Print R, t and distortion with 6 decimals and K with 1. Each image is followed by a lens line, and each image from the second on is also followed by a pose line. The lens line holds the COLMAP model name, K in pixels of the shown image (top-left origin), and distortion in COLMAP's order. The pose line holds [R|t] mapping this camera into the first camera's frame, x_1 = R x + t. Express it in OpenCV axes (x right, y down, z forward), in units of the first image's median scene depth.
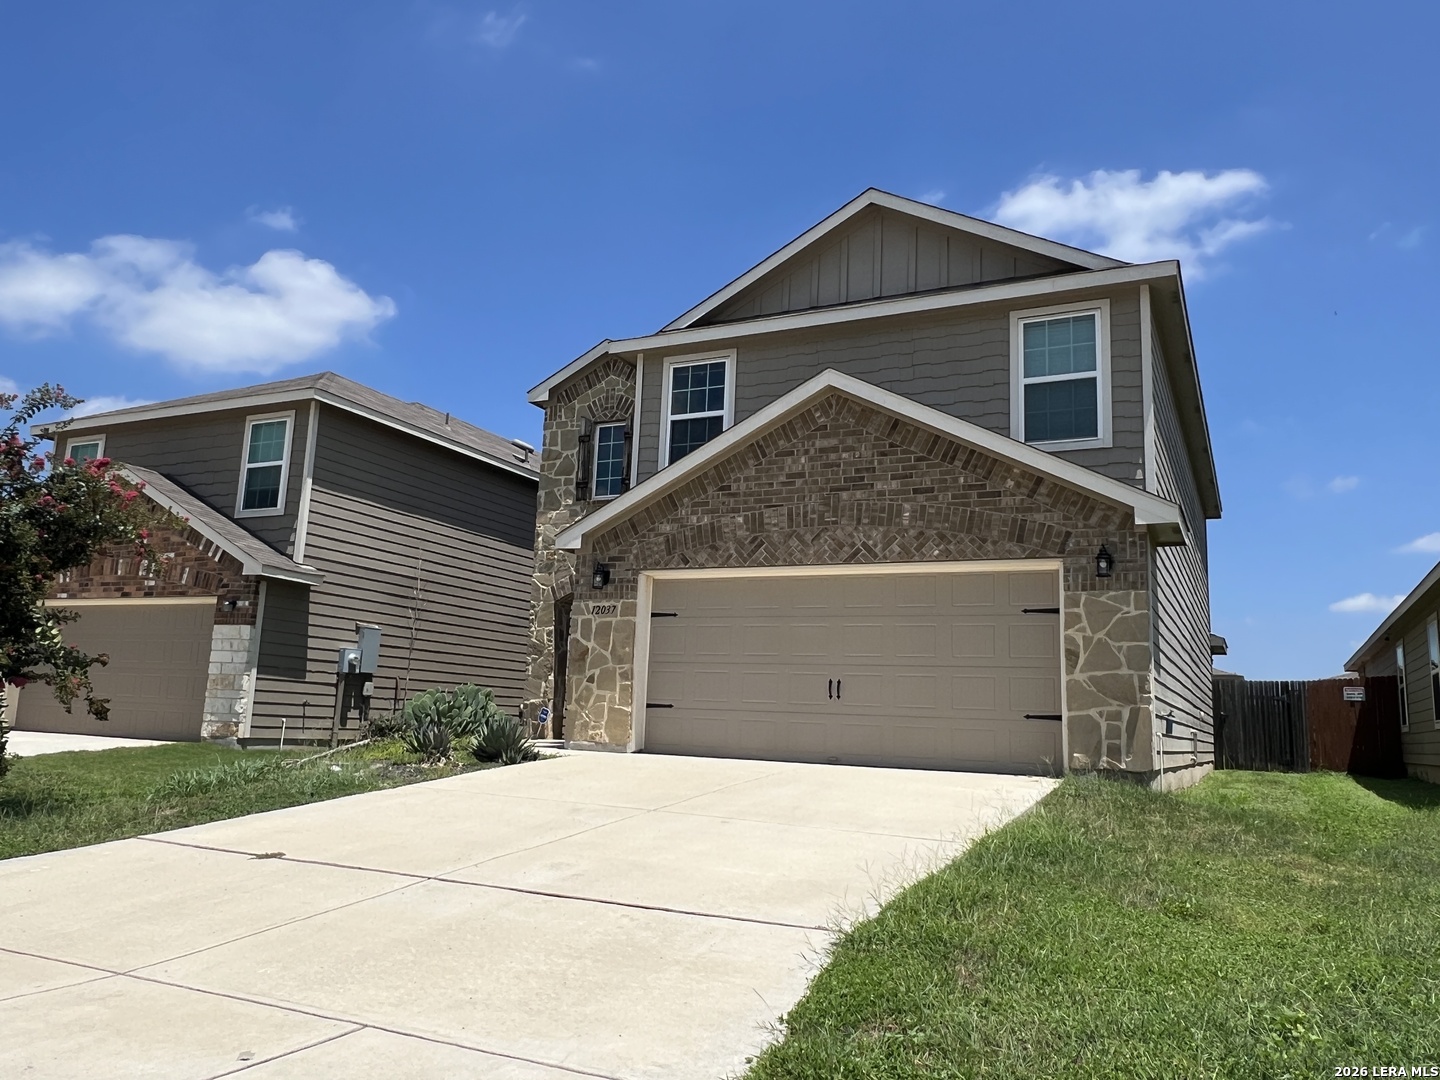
lens RADIAL K [[1096.7, 0, 720.0], [0, 1096.7, 540.0], [0, 0, 1]] dist [0.002320, 0.000171]
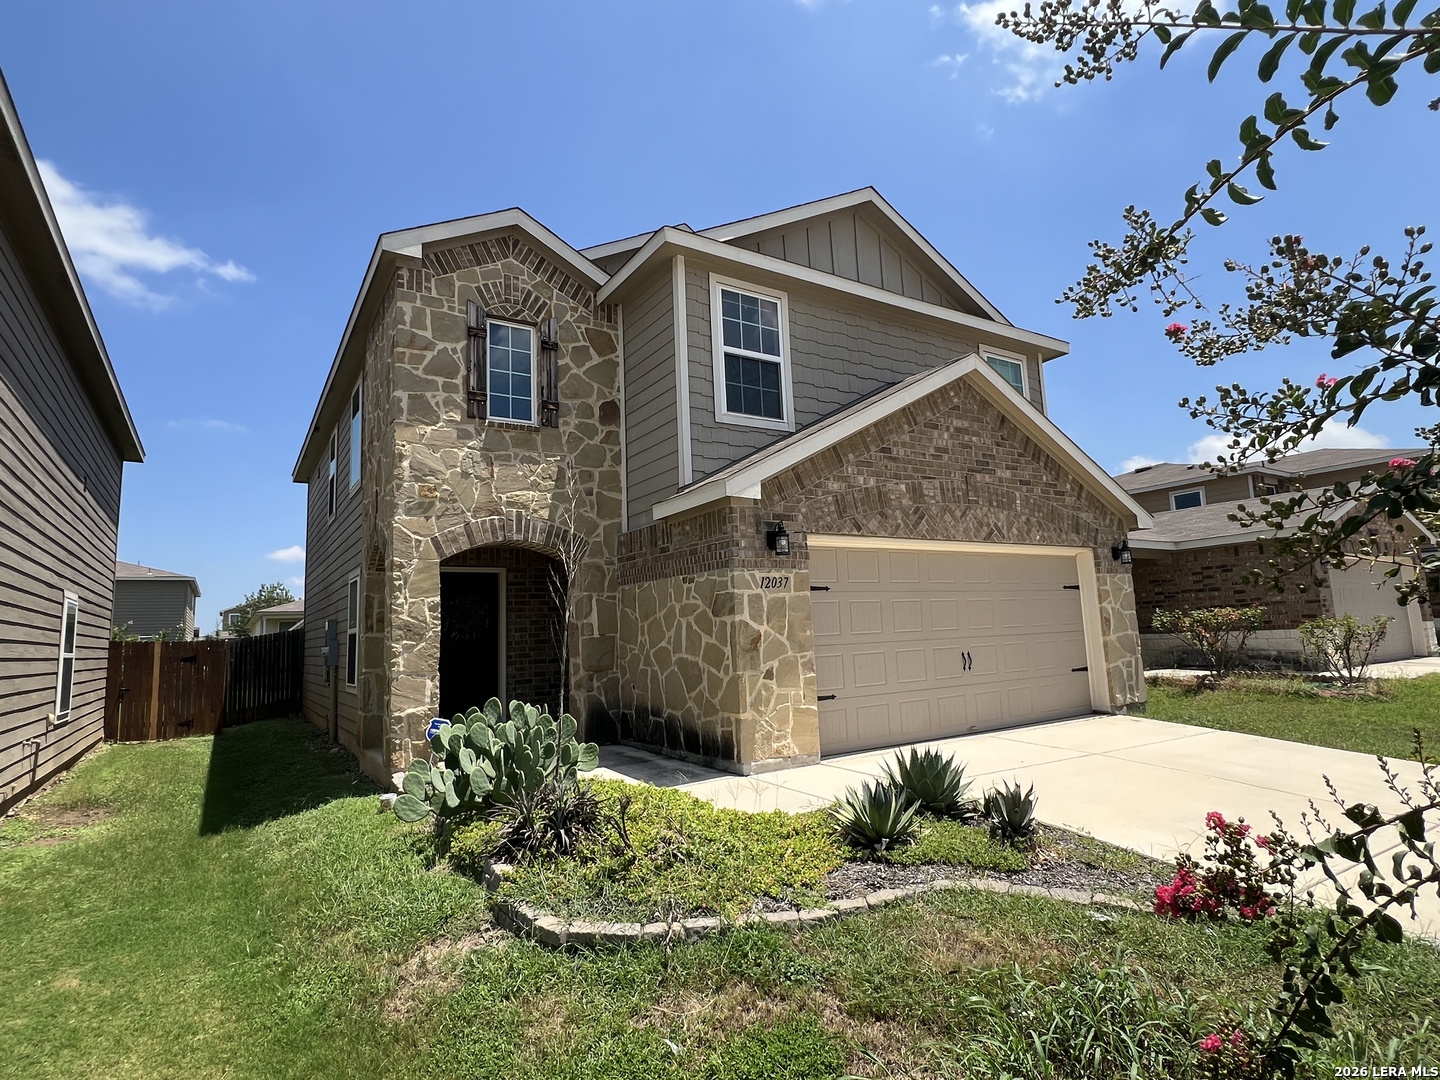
lens RADIAL K [[749.6, 0, 720.0], [0, 749.6, 540.0], [0, 0, 1]] dist [0.001195, -0.000035]
pose [[0.508091, 0.046135, 0.860067, -0.586468], [-0.081849, 0.996632, -0.005107, 0.040662], [-0.857406, -0.067801, 0.510155, 0.779536]]
